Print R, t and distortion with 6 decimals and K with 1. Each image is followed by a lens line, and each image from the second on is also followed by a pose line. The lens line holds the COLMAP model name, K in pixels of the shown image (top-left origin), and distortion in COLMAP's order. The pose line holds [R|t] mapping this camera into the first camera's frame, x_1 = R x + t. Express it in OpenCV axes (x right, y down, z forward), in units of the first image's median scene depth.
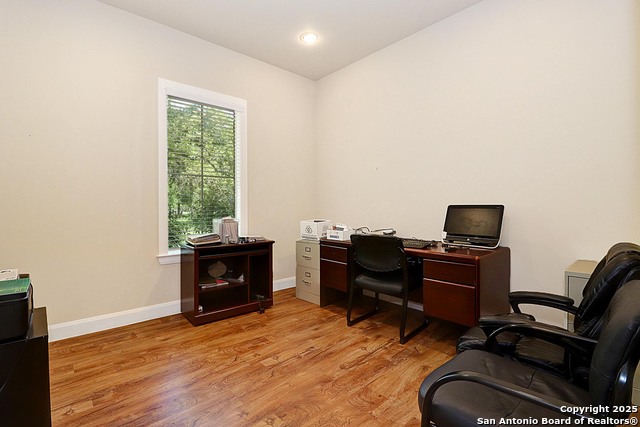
lens RADIAL K [[295.7, 0, 316.9], [0, 295.7, 211.2], [0, 0, 1]] dist [-0.010228, -0.002202]
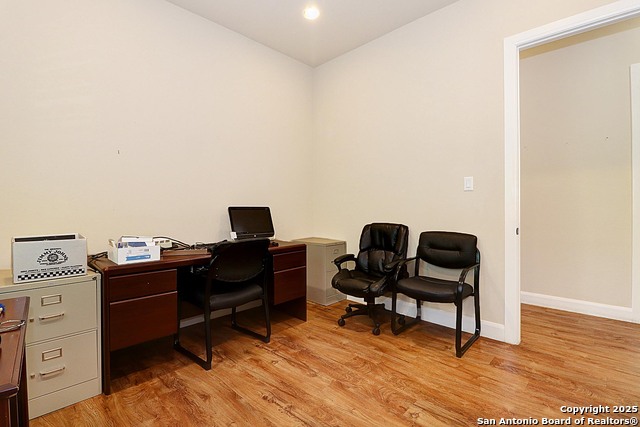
lens RADIAL K [[295.7, 0, 318.2], [0, 295.7, 210.8], [0, 0, 1]] dist [-0.010228, -0.002202]
pose [[-0.062062, -0.005327, 0.998058, -0.758384], [0.014272, 0.999879, 0.006224, -0.009949], [-0.997970, 0.014631, -0.061979, 0.905087]]
